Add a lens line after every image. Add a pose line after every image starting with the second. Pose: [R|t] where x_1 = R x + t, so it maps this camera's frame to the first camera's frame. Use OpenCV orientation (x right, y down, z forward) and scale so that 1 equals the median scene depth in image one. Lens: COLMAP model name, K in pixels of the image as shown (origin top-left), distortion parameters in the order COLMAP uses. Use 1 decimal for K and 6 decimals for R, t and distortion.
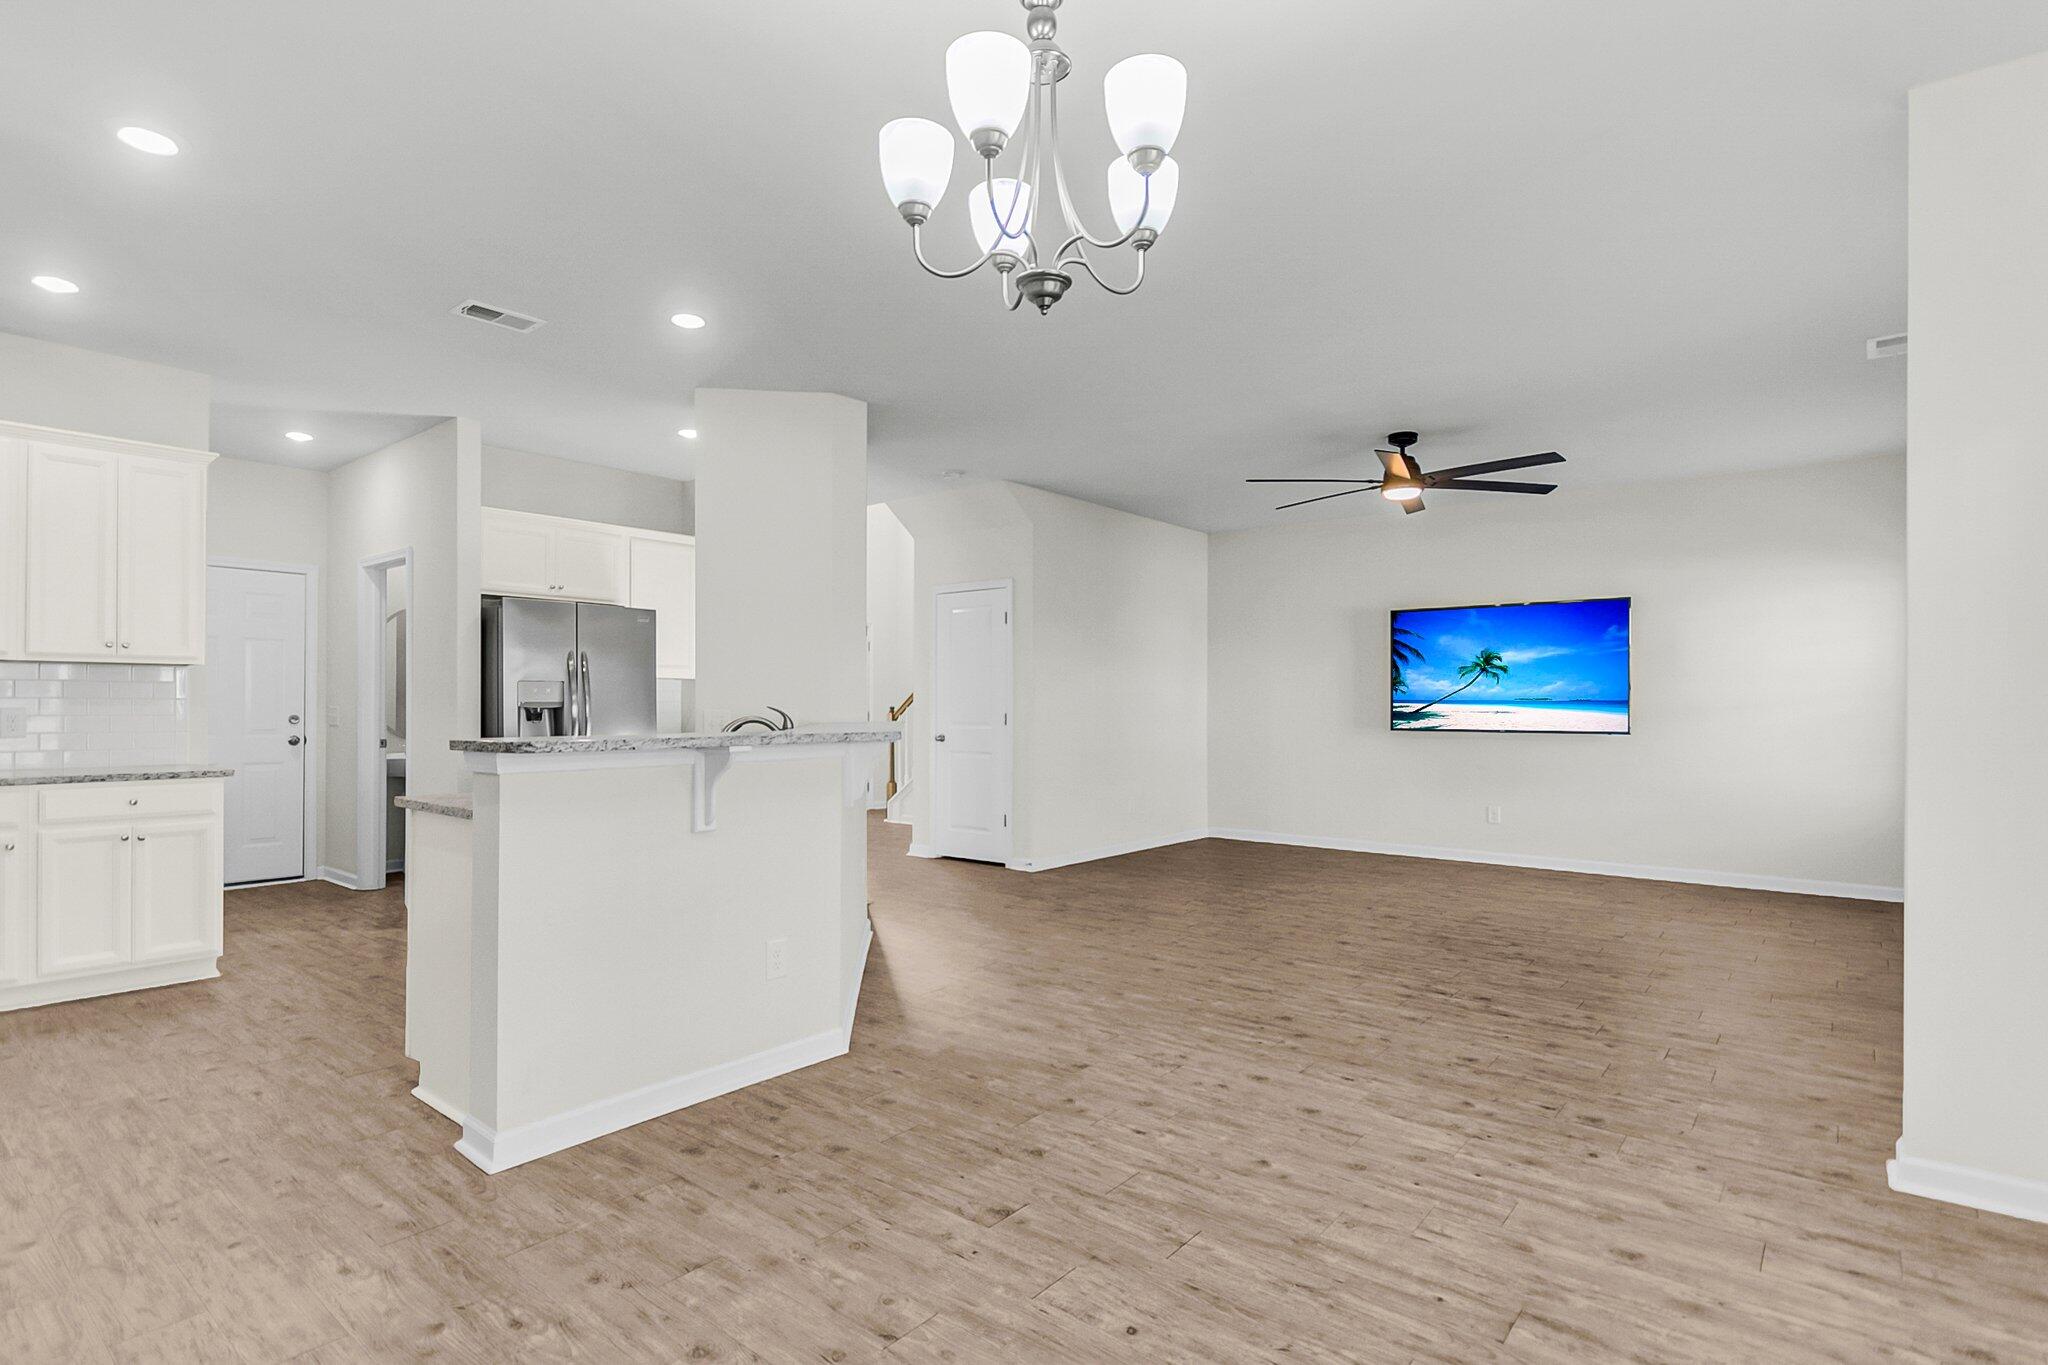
lens RADIAL K [[1014.8, 0, 1020.3], [0, 1014.8, 704.8], [0, 0, 1]] dist [-0.001041, -0.001392]
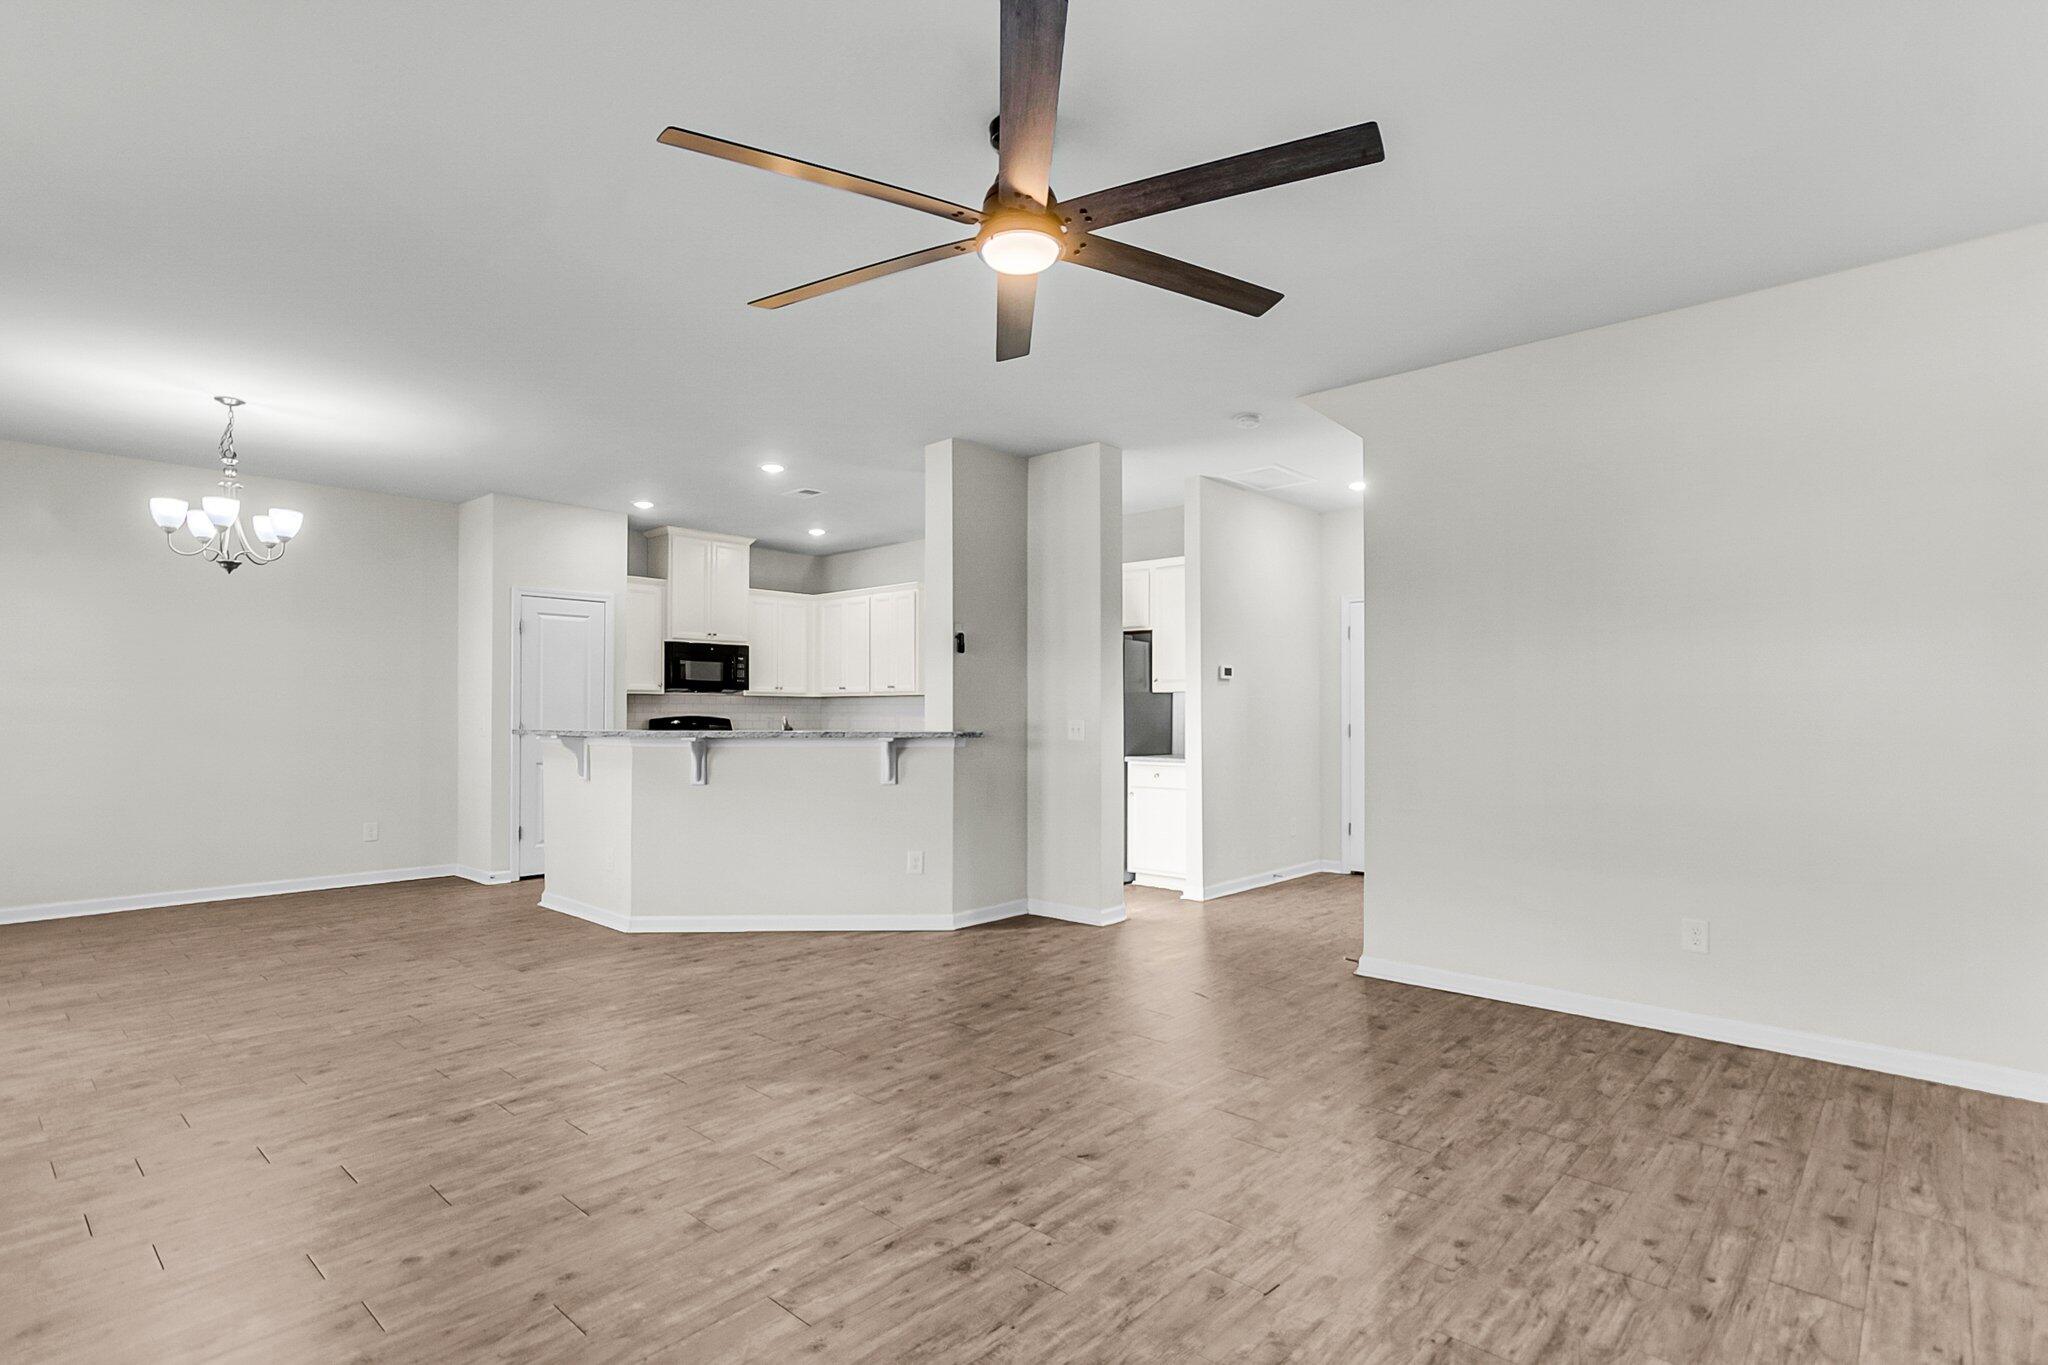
lens RADIAL K [[1003.9, 0, 1024.0], [0, 1003.9, 682.5], [0, 0, 1]] dist [0.019289, 0.001131]
pose [[-0.055331, -0.037010, -0.997782, 0.687866], [-0.004474, 0.999312, -0.036819, 0.002960], [0.998458, 0.002427, -0.055458, 0.849022]]
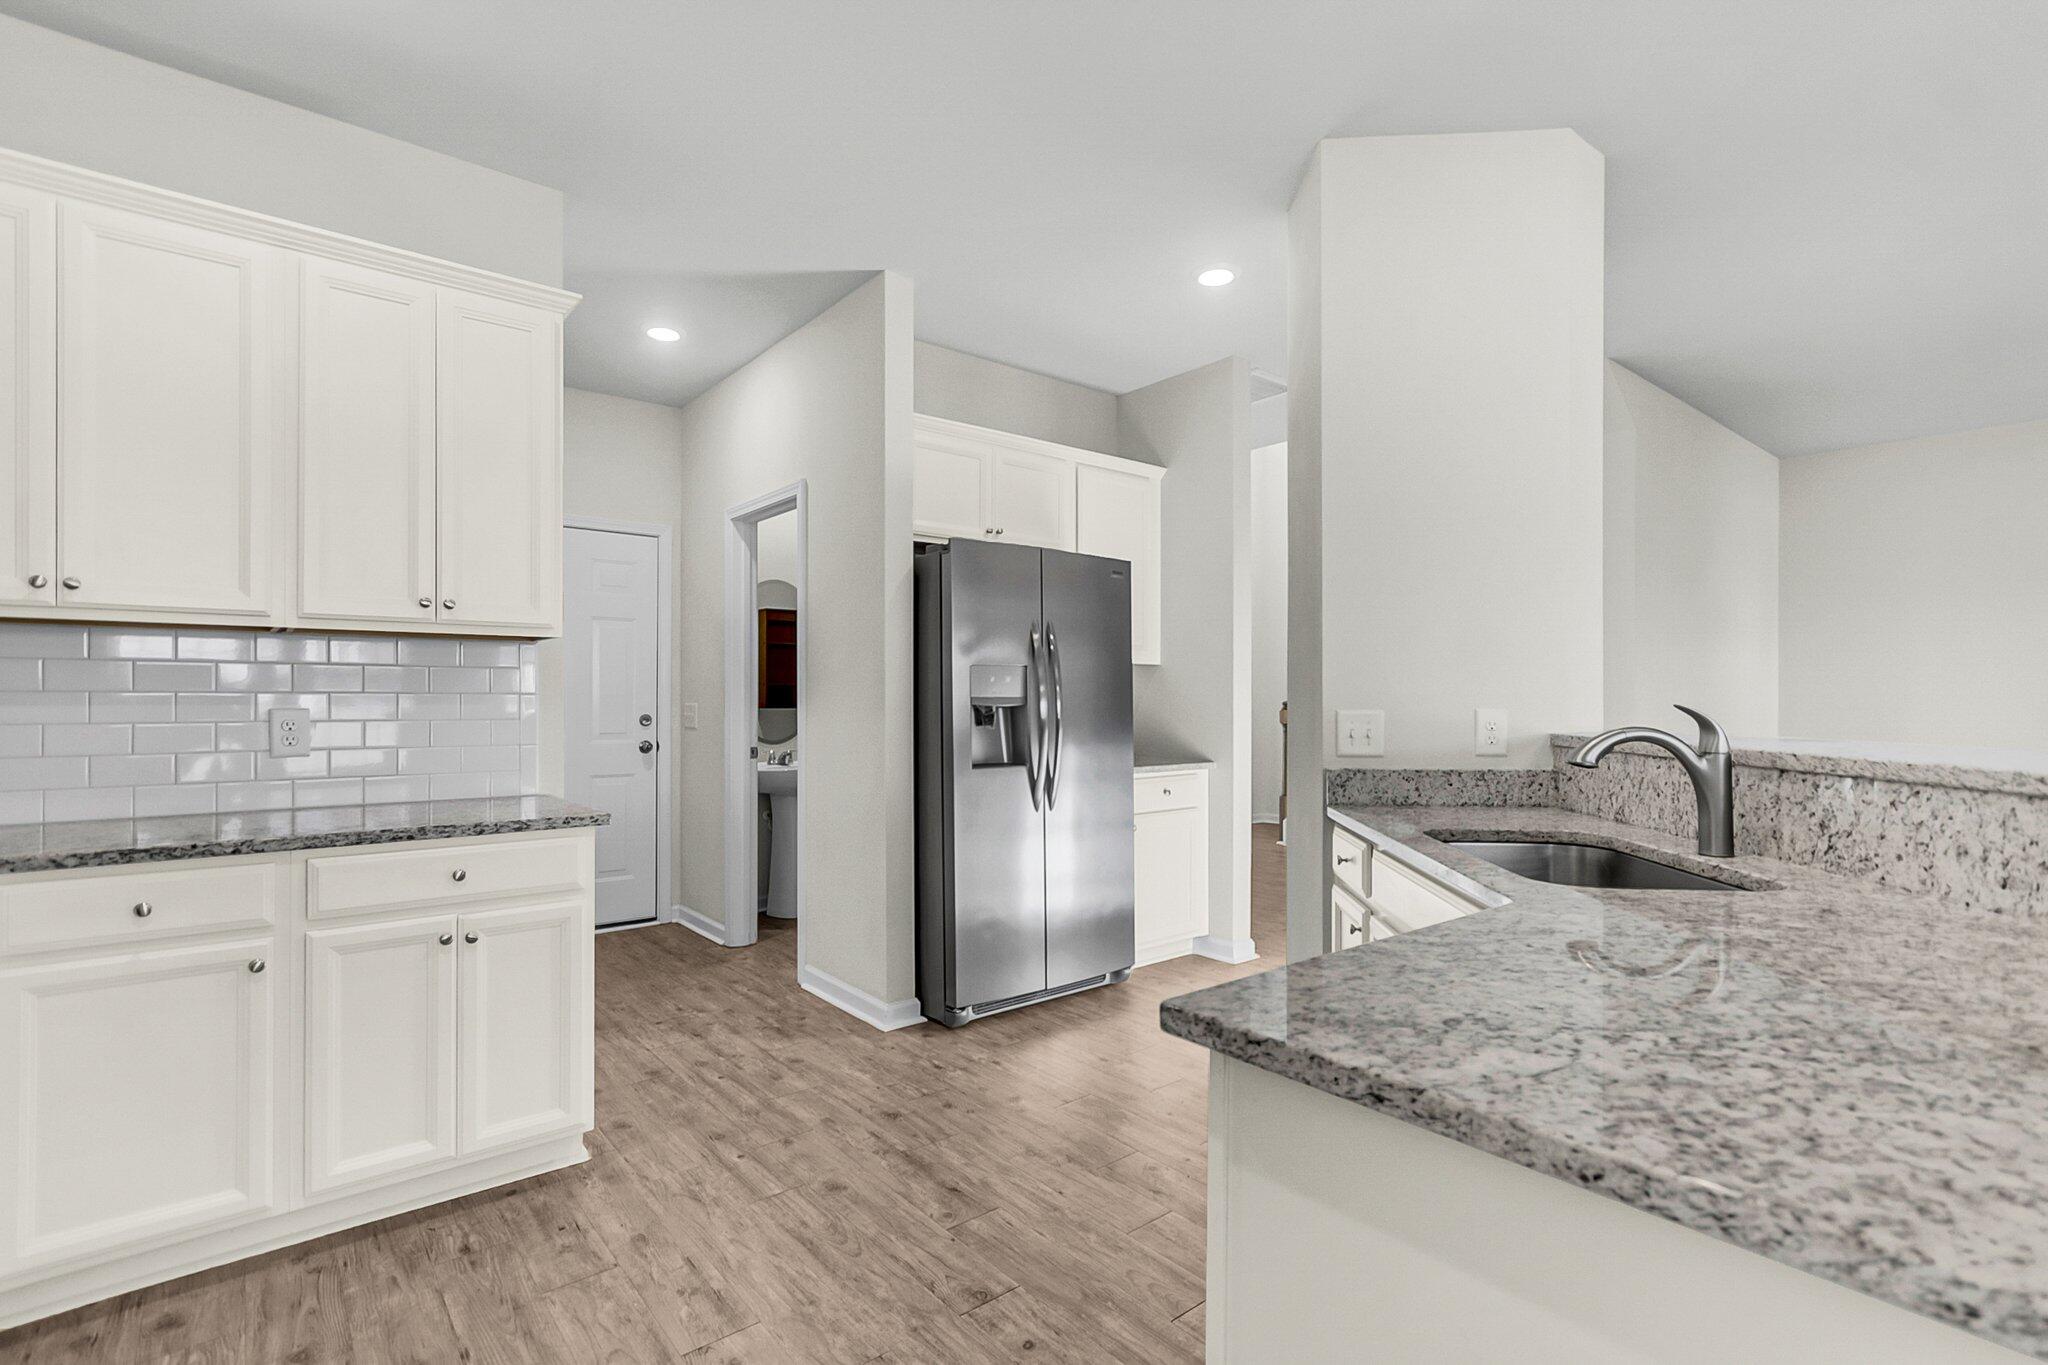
lens RADIAL K [[945.1, 0, 1022.9], [0, 945.1, 697.1], [0, 0, 1]] dist [-0.000089, 0.000008]
pose [[0.981231, -0.005694, -0.192750, -0.271730], [0.005221, 0.999982, -0.002961, -0.000030], [0.192763, 0.001899, 0.981243, 0.317779]]
